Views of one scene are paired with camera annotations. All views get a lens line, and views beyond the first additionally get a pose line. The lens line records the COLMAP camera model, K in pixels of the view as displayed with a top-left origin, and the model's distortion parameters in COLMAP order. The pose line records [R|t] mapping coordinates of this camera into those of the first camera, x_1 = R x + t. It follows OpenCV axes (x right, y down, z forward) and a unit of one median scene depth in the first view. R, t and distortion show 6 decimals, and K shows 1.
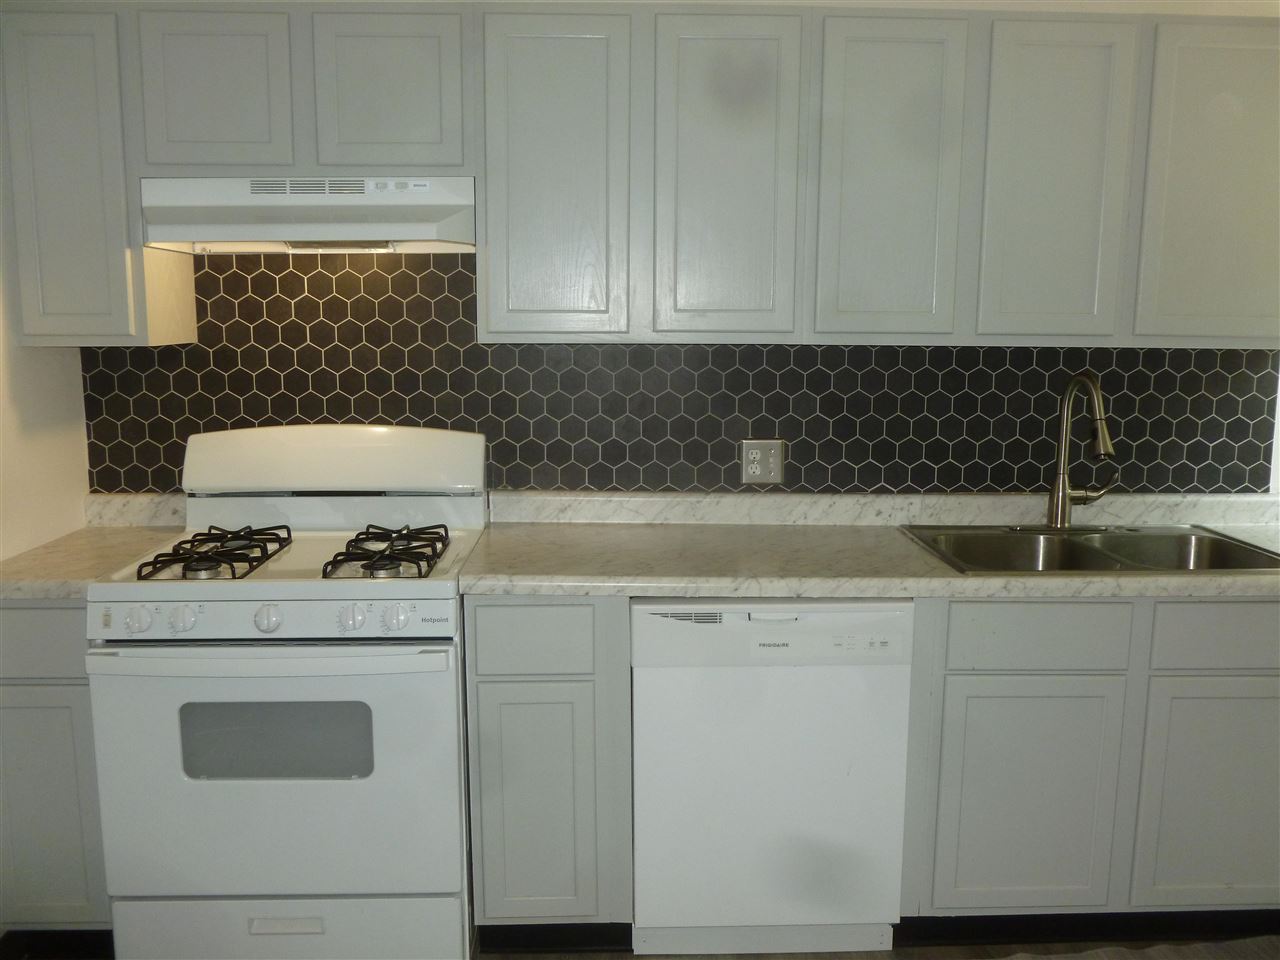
lens RADIAL K [[1091.9, 0, 662.0], [0, 1091.9, 474.1], [0, 0, 1]] dist [-0.008080, -0.020455]
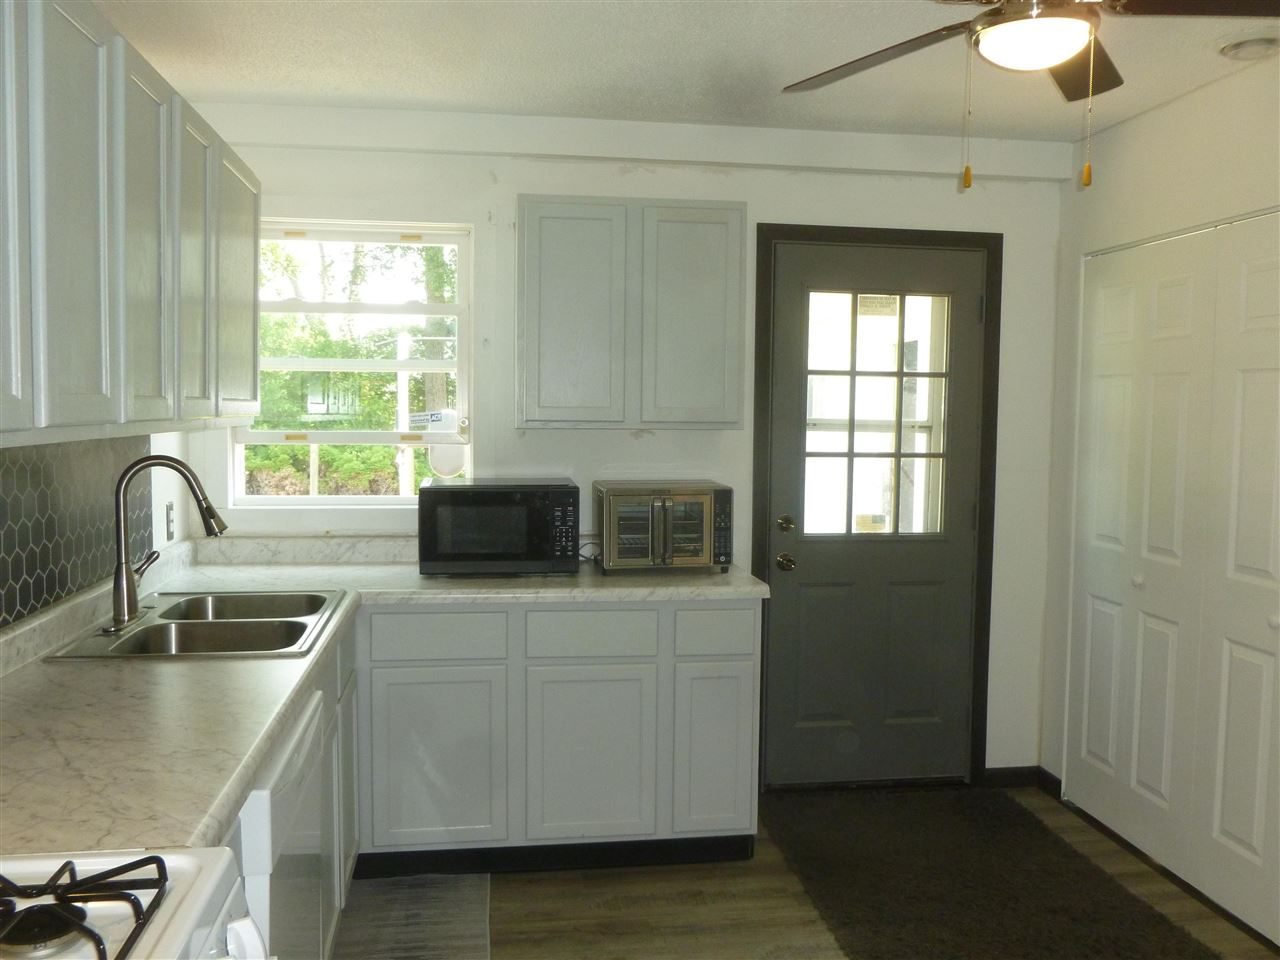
lens RADIAL K [[1109.8, 0, 640.9], [0, 1109.8, 477.4], [0, 0, 1]] dist [-0.023017, 0.008028]
pose [[-0.117054, -0.071251, 0.990566, -0.638920], [0.141056, 0.986118, 0.087599, -0.095495], [-0.983057, 0.149979, -0.105379, 0.647648]]
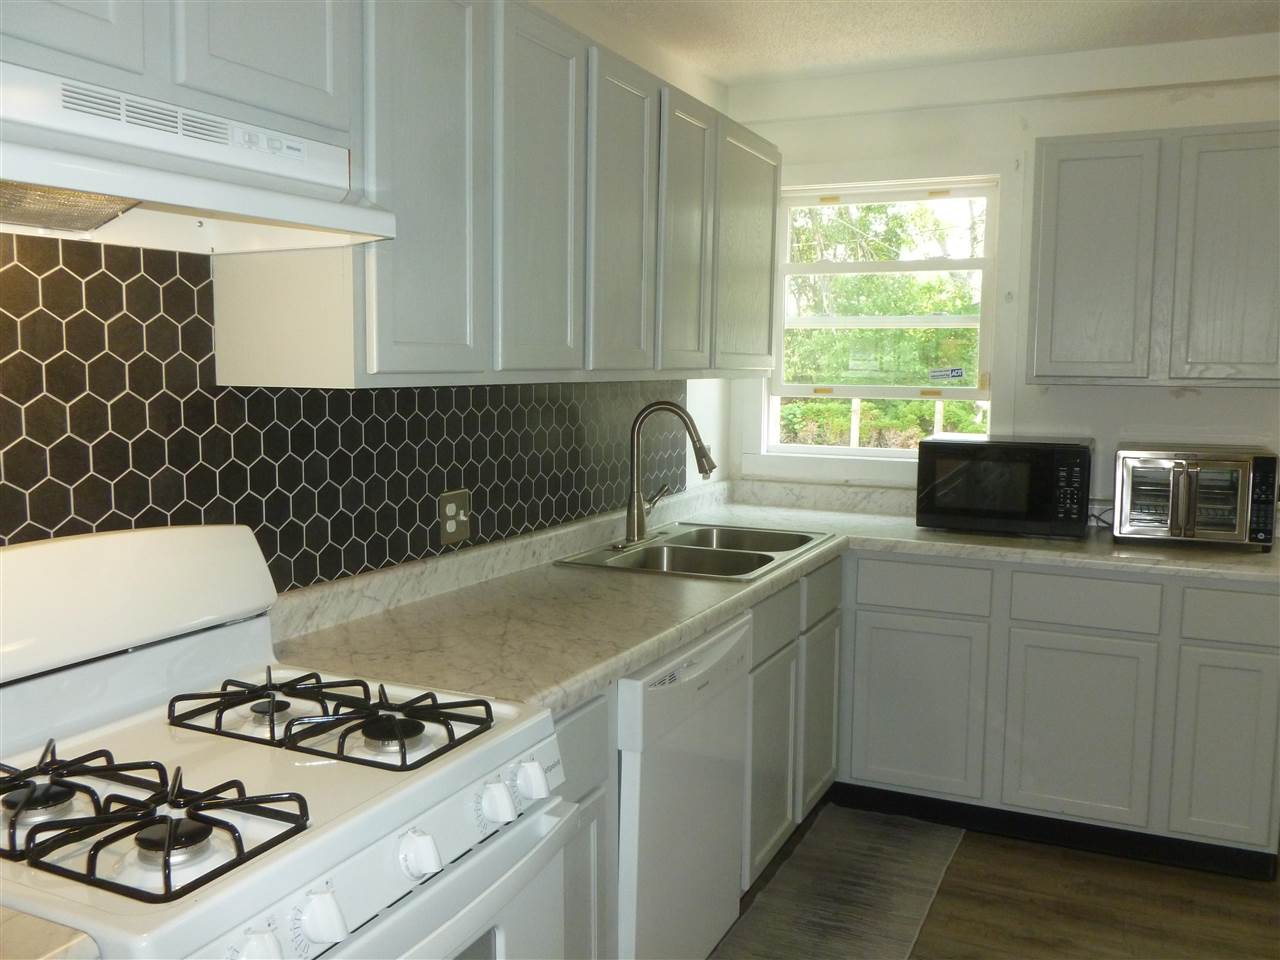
lens RADIAL K [[1109.8, 0, 640.9], [0, 1109.8, 477.4], [0, 0, 1]] dist [-0.023017, 0.008028]
pose [[0.455809, -0.093136, 0.885191, -0.646948], [0.130152, 0.990795, 0.037229, -0.058049], [-0.880511, 0.098240, 0.463735, 0.463251]]
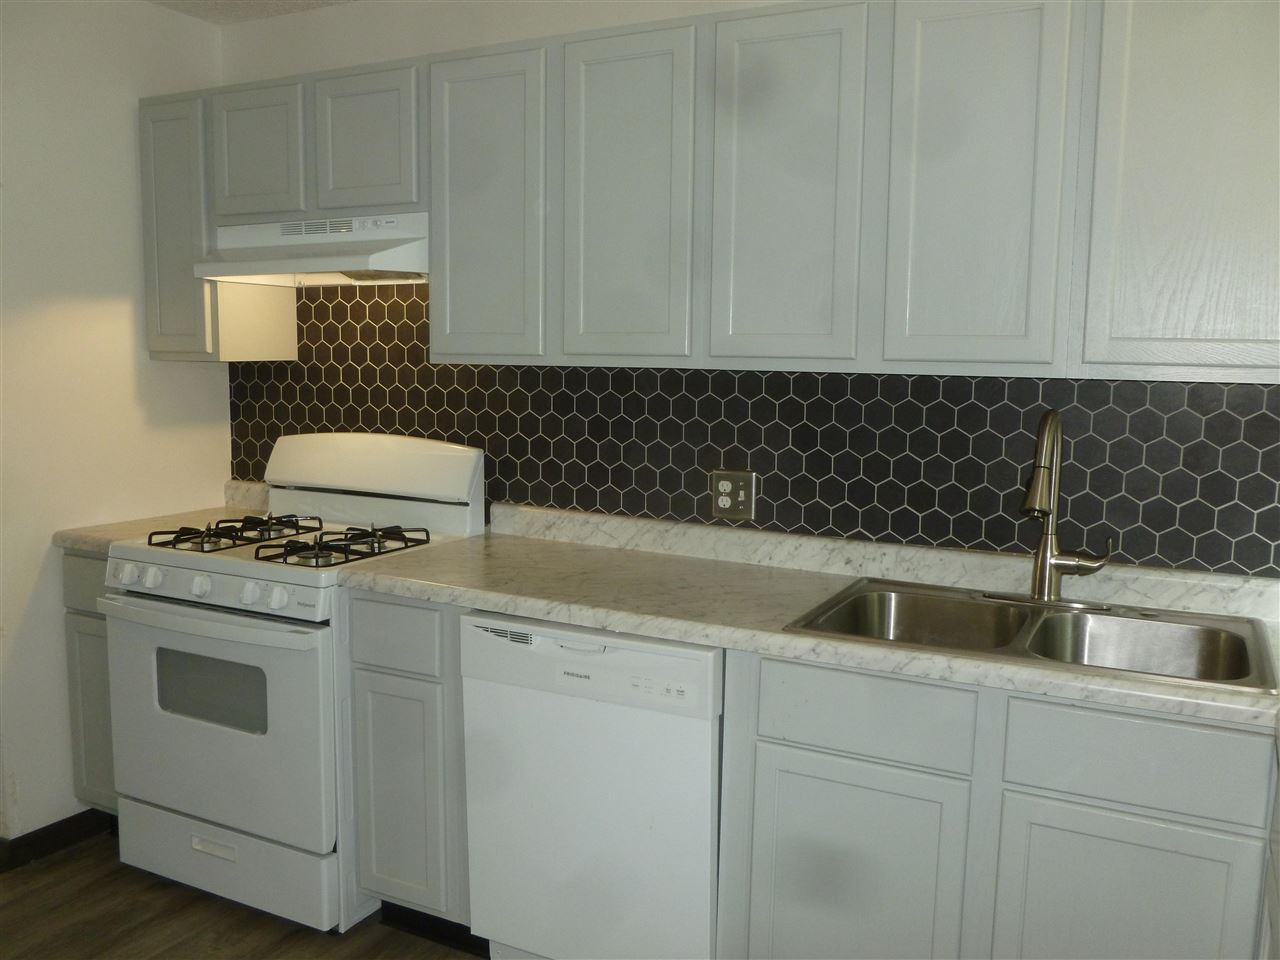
lens RADIAL K [[1109.8, 0, 640.9], [0, 1109.8, 477.4], [0, 0, 1]] dist [-0.023017, 0.008028]
pose [[0.868231, 0.064129, -0.491999, 0.506898], [-0.078753, 0.996853, -0.009041, -0.011479], [0.489871, 0.046596, 0.870549, 0.130557]]
